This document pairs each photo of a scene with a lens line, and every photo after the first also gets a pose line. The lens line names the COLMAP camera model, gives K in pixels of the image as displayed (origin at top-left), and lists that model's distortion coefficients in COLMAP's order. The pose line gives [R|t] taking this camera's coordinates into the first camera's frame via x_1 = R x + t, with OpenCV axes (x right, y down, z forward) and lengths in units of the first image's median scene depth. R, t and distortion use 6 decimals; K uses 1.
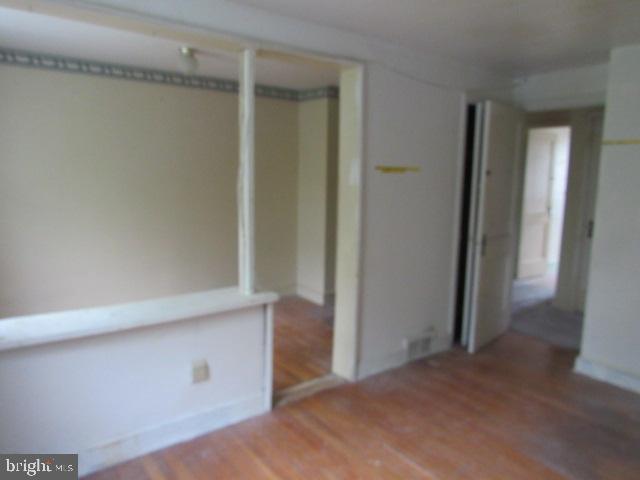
lens RADIAL K [[458.0, 0, 322.4], [0, 458.0, 240.5], [0, 0, 1]] dist [-0.027976, 0.022045]
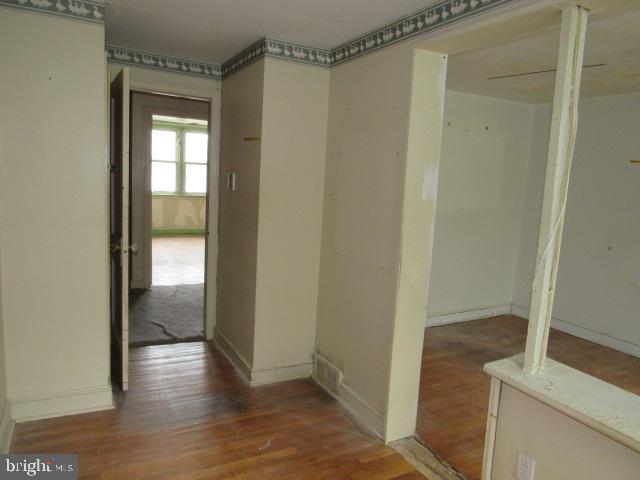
lens RADIAL K [[458.0, 0, 322.1], [0, 458.0, 238.7], [0, 0, 1]] dist [-0.027976, 0.022045]
pose [[0.154031, -0.144741, 0.977407, -0.680606], [0.096146, 0.986713, 0.130968, -0.157322], [-0.983377, 0.073801, 0.165900, 0.949234]]
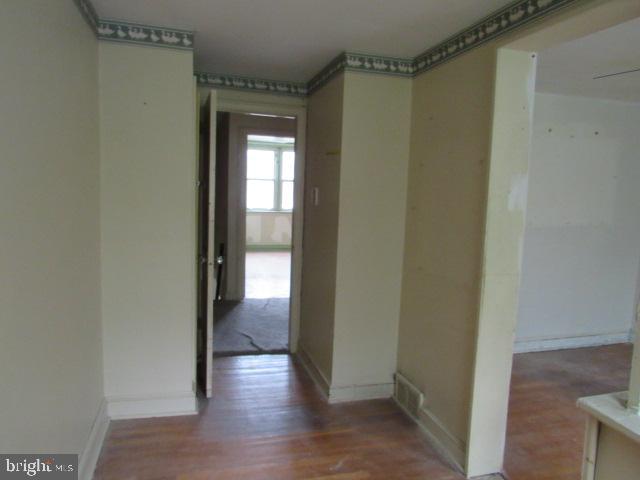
lens RADIAL K [[458.0, 0, 322.6], [0, 458.0, 240.5], [0, 0, 1]] dist [-0.027976, 0.022045]
pose [[0.361657, -0.112310, 0.925522, -0.653566], [0.110498, 0.990884, 0.077063, -0.147898], [-0.925740, 0.074398, 0.370770, 0.916754]]
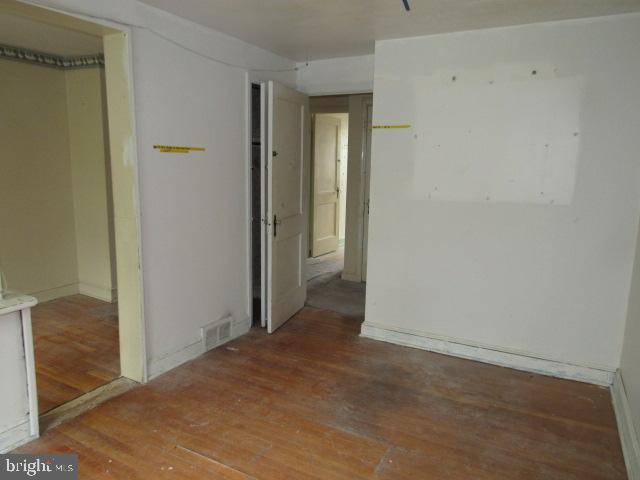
lens RADIAL K [[458.0, 0, 323.8], [0, 458.0, 239.0], [0, 0, 1]] dist [-0.027976, 0.022045]
pose [[0.912529, -0.063024, 0.404126, 0.042954], [0.050580, 0.997861, 0.041408, 0.003075], [-0.405872, -0.017345, 0.913766, 0.030348]]
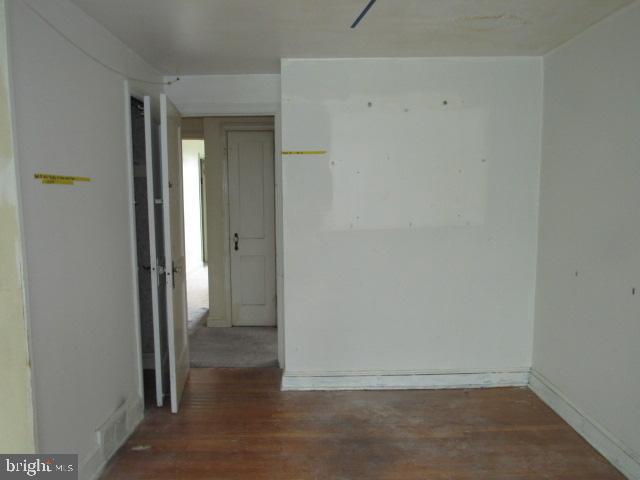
lens RADIAL K [[458.0, 0, 321.7], [0, 458.0, 239.2], [0, 0, 1]] dist [-0.027976, 0.022045]
pose [[0.604953, -0.096904, 0.790343, -0.124311], [0.130337, 0.991231, 0.021771, -0.037865], [-0.785522, 0.089841, 0.612278, 0.322490]]
